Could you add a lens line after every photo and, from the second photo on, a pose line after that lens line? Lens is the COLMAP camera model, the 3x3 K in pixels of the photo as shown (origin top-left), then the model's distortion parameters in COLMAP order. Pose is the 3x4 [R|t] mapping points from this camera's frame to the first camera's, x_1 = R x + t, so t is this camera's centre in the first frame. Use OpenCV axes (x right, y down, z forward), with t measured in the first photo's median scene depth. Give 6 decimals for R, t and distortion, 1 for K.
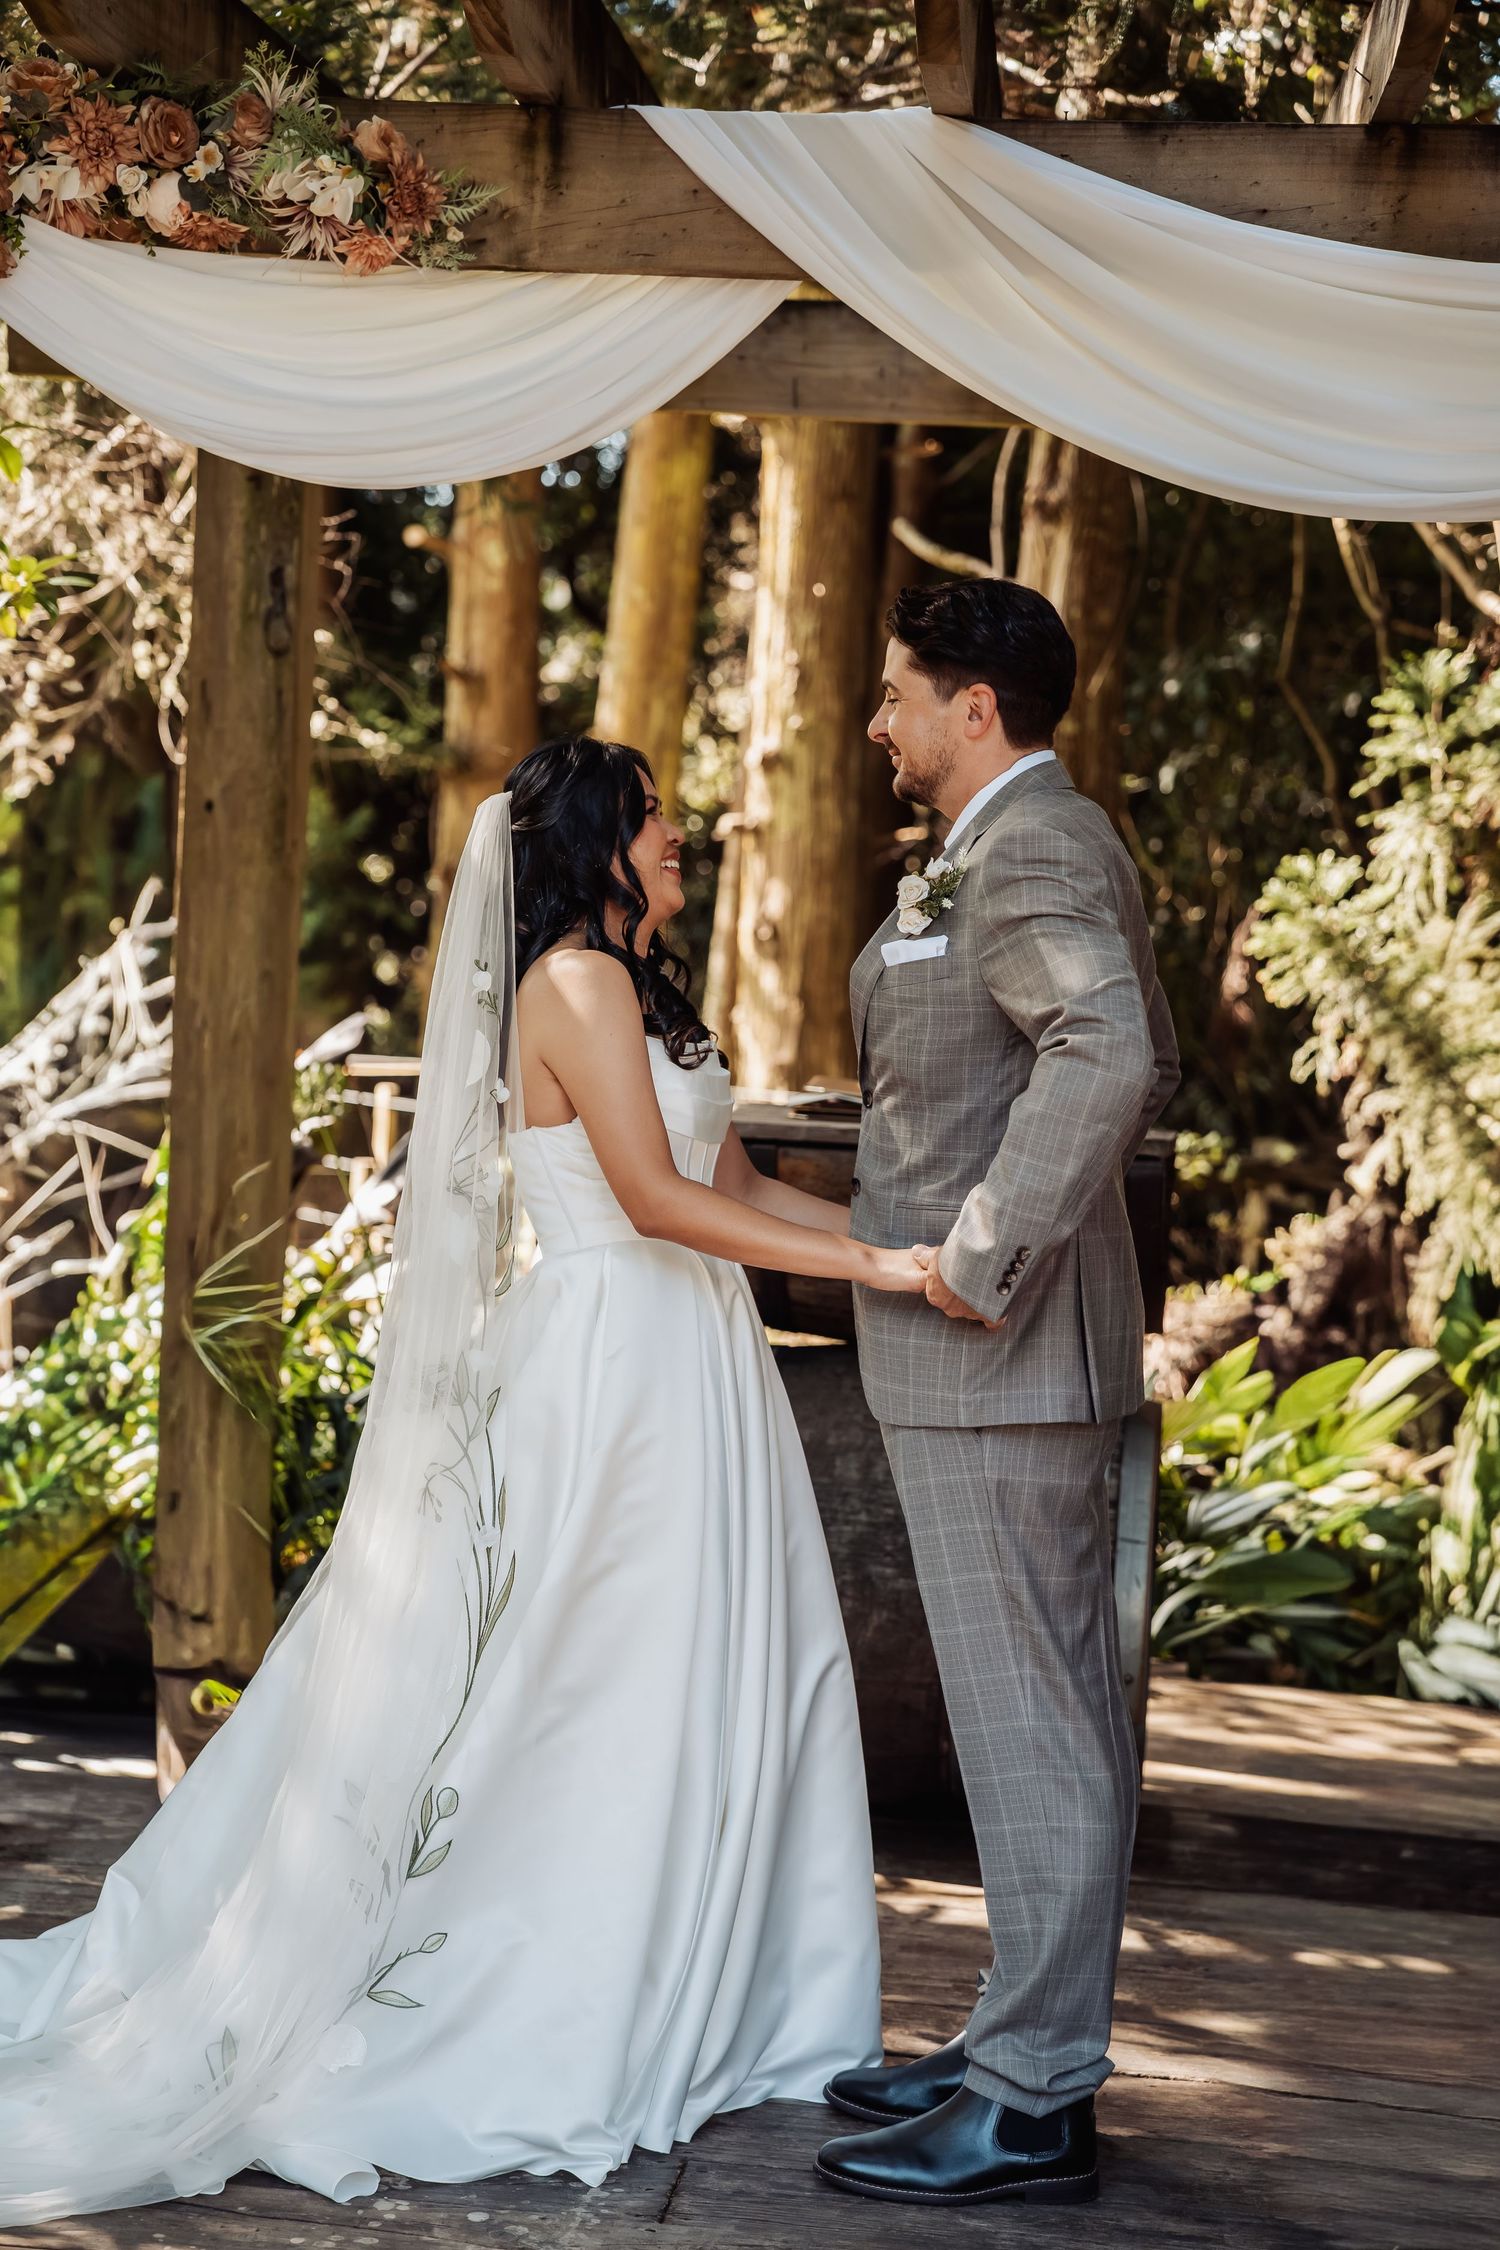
lens RADIAL K [[4190.8, 0, 743.9], [0, 4190.8, 1132.0], [0, 0, 1]] dist [0.287916, -0.000896]
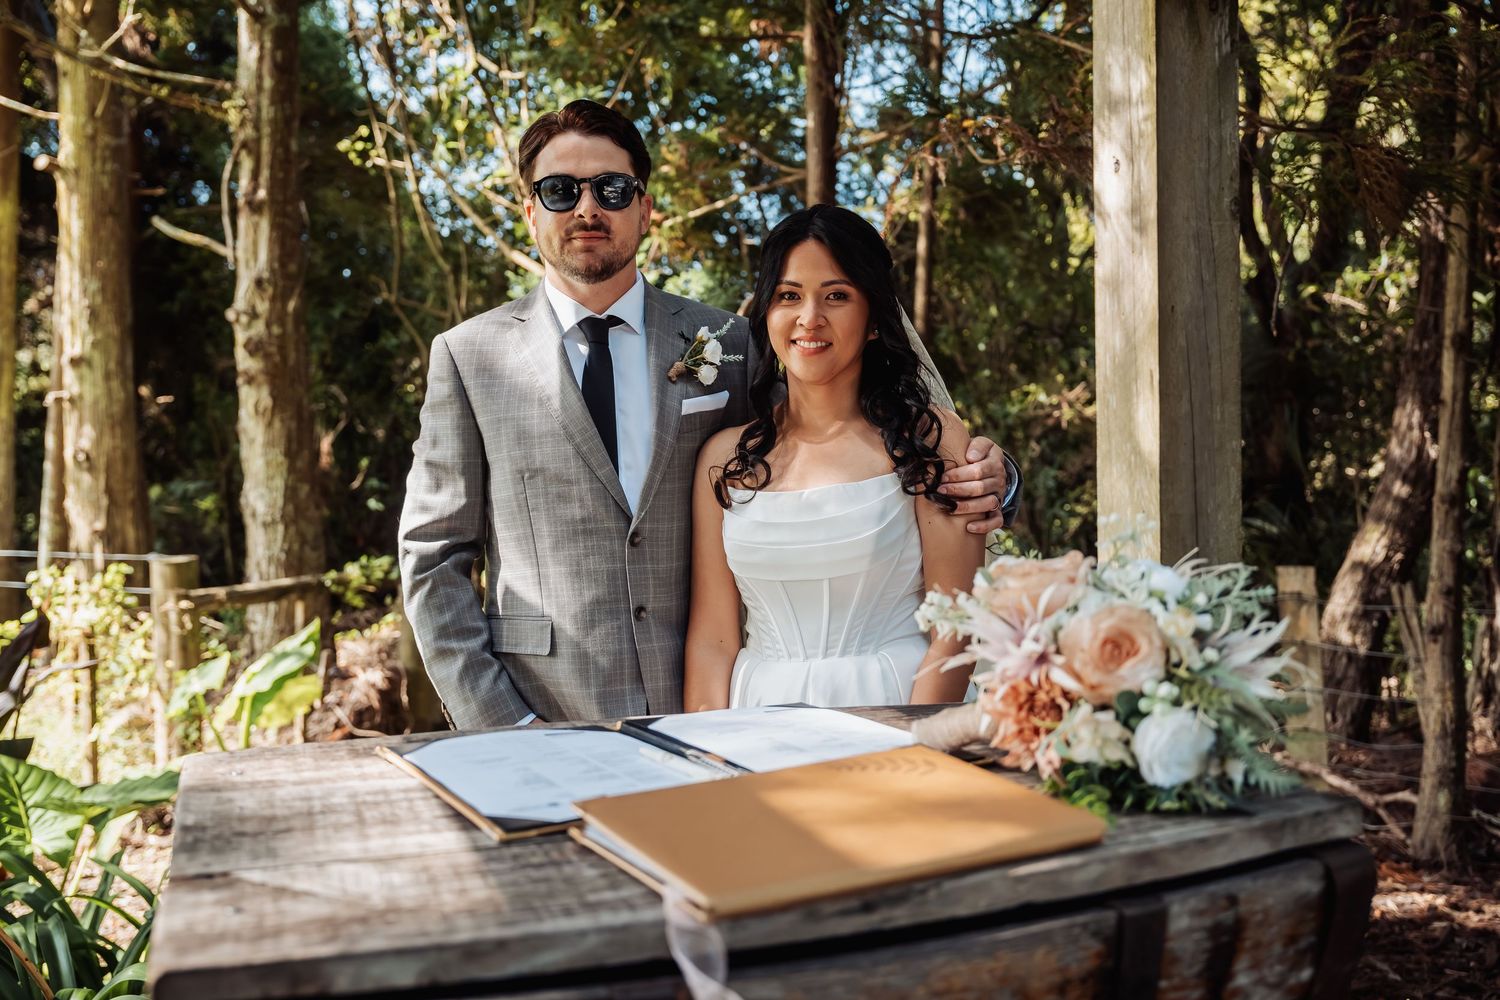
lens RADIAL K [[1322.5, 0, 750.0], [0, 1322.5, 500.0], [0, 0, 1]] dist [0.004890, 0.006185]
pose [[0.875074, -0.071980, 0.478606, -0.032865], [0.073196, 0.997187, 0.016142, -0.034486], [-0.478421, 0.020907, 0.877881, 0.723761]]
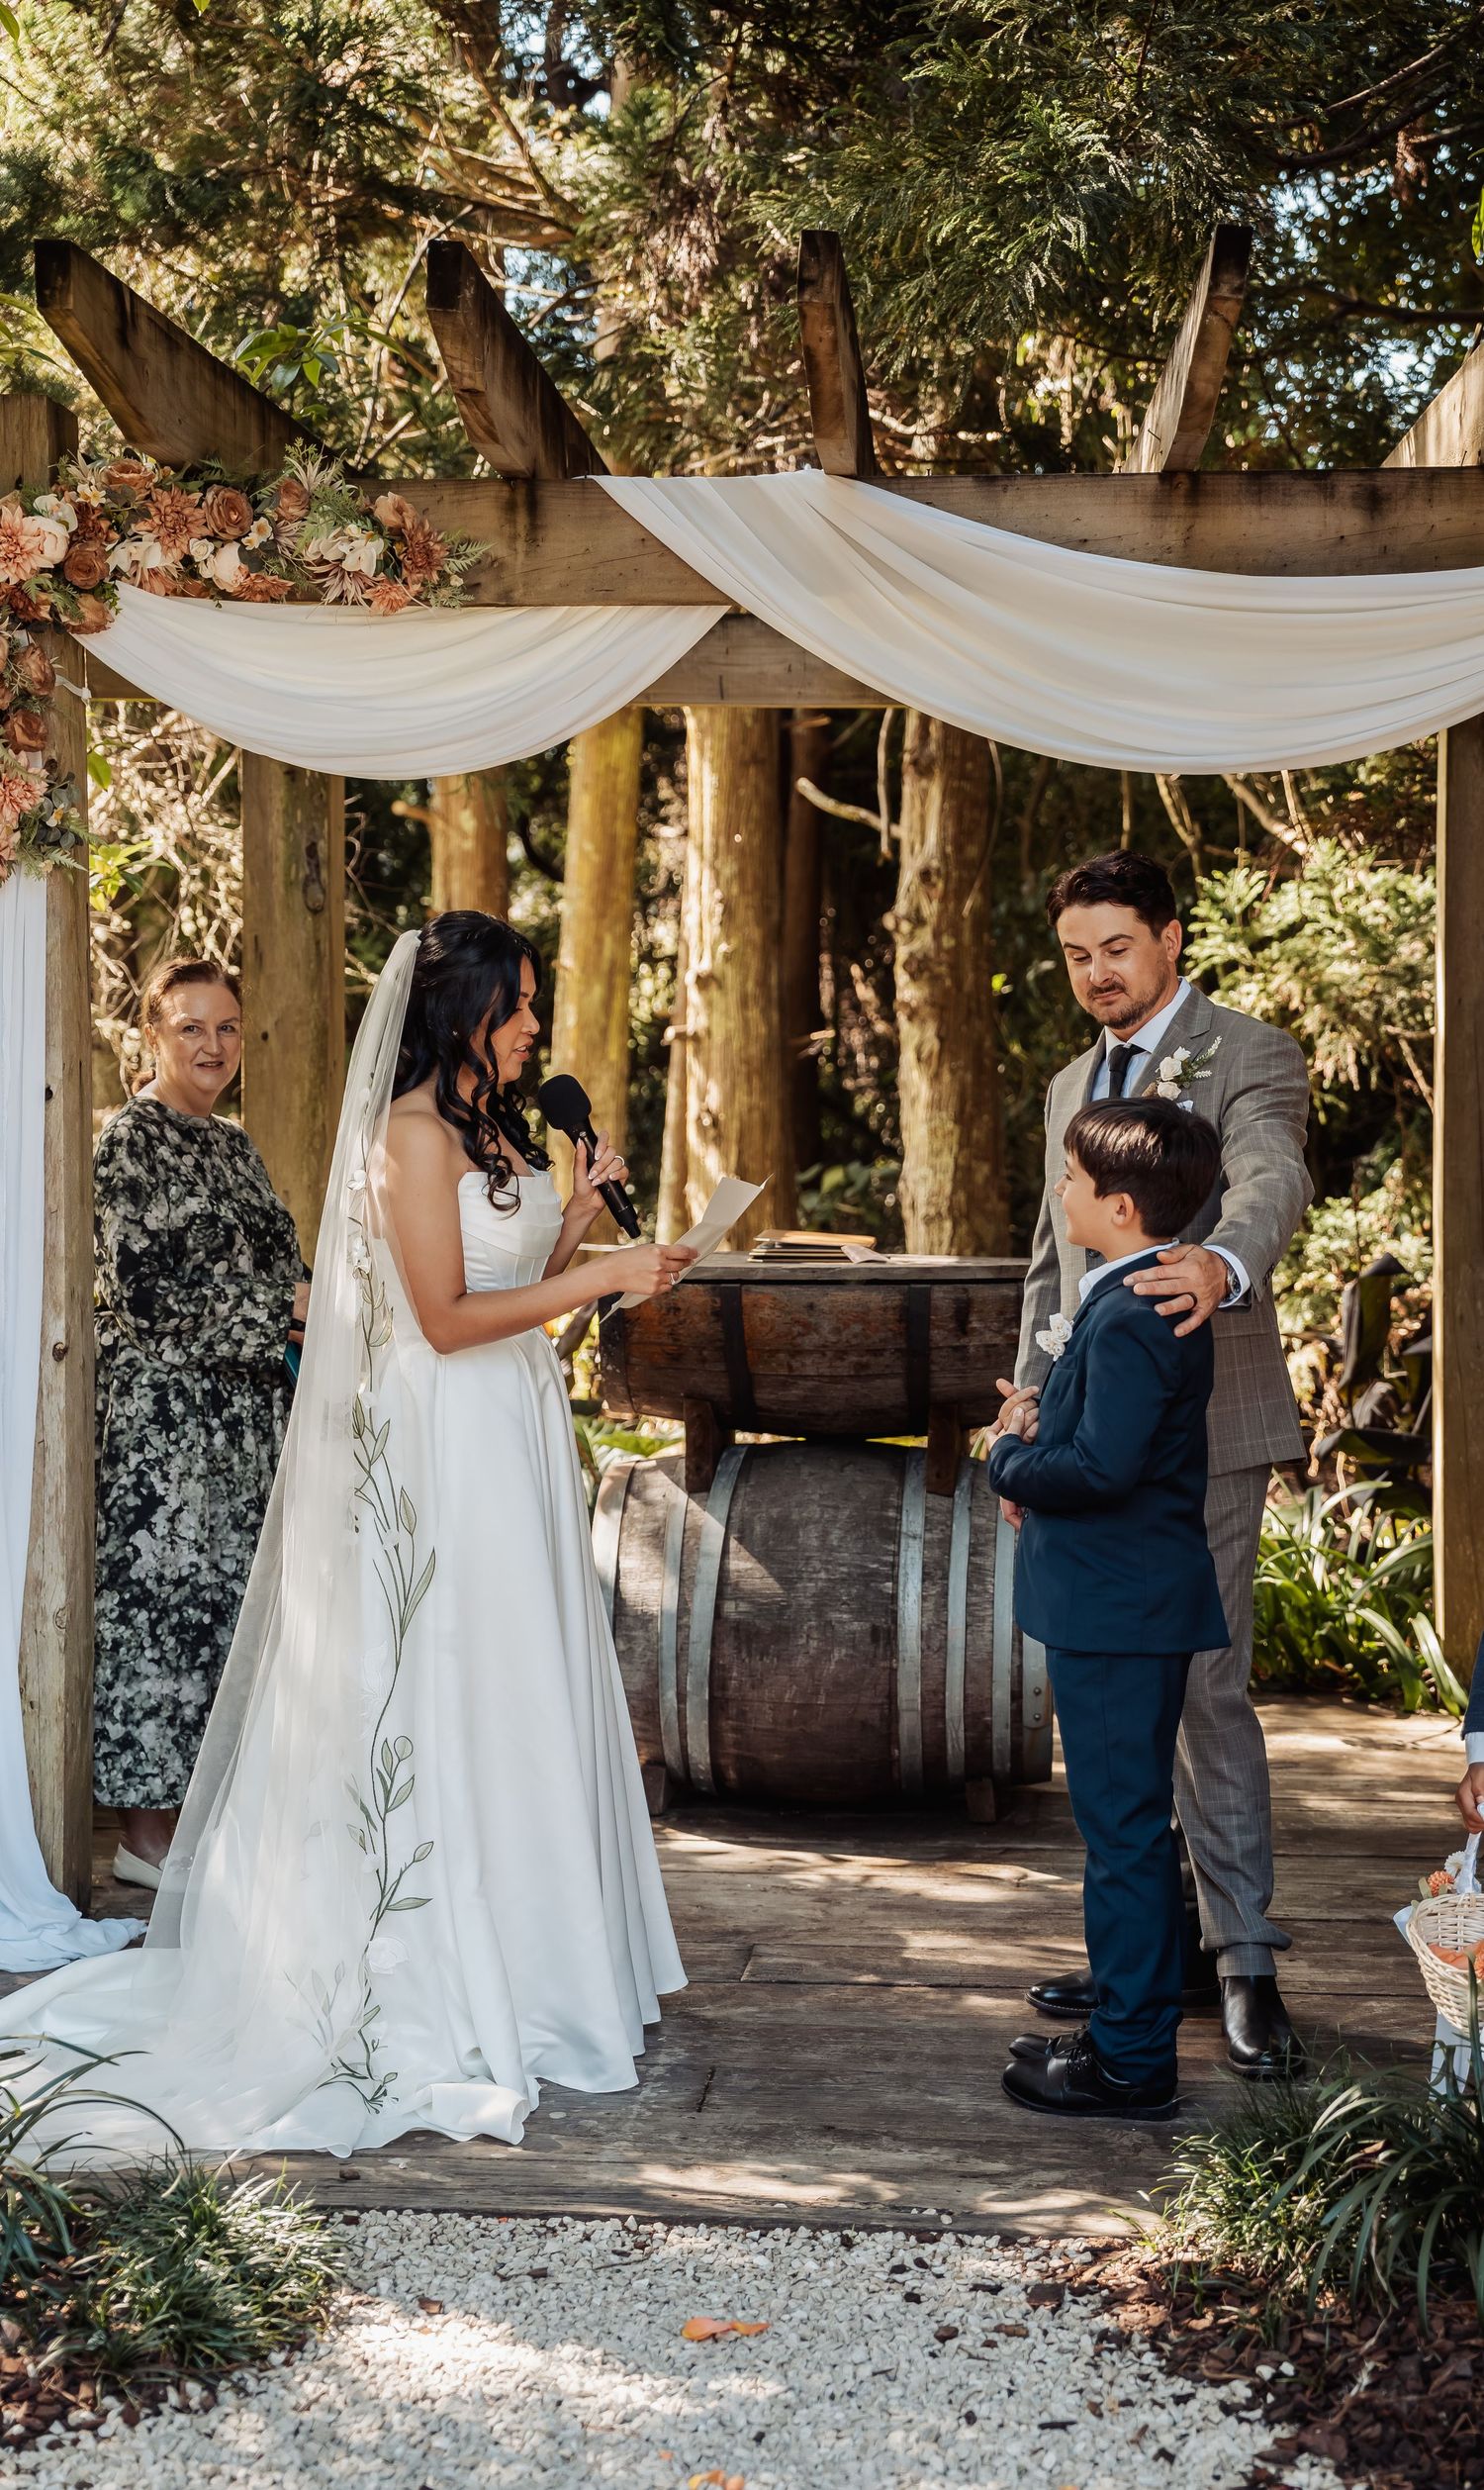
lens RADIAL K [[3552.6, 0, 820.7], [0, 3552.6, 1253.6], [0, 0, 1]] dist [0.182221, 0.052882]
pose [[0.998096, -0.047836, 0.038939, -0.007705], [0.048253, 0.998787, -0.009835, 0.004888], [-0.038422, 0.011695, 0.999193, -0.057697]]
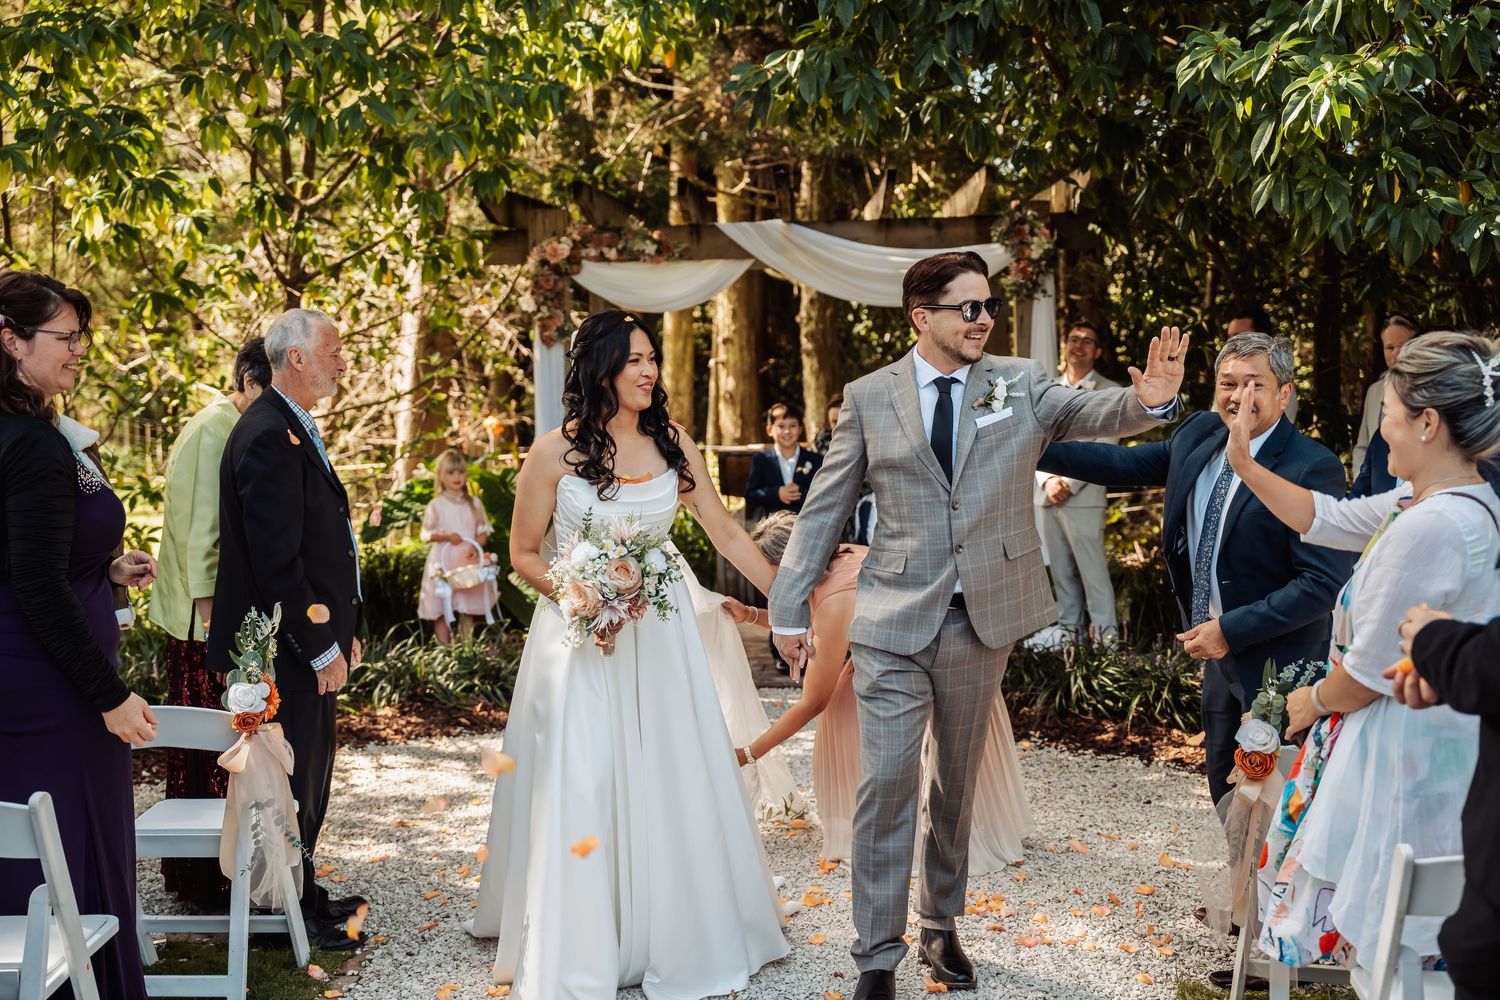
lens RADIAL K [[1856.6, 0, 741.1], [0, 1856.6, 509.2], [0, 0, 1]] dist [0.114905, 0.042309]
pose [[0.996860, -0.074461, 0.026956, -0.054606], [0.073888, 0.997031, 0.021665, 0.012602], [-0.028489, -0.019605, 0.999402, -0.711053]]
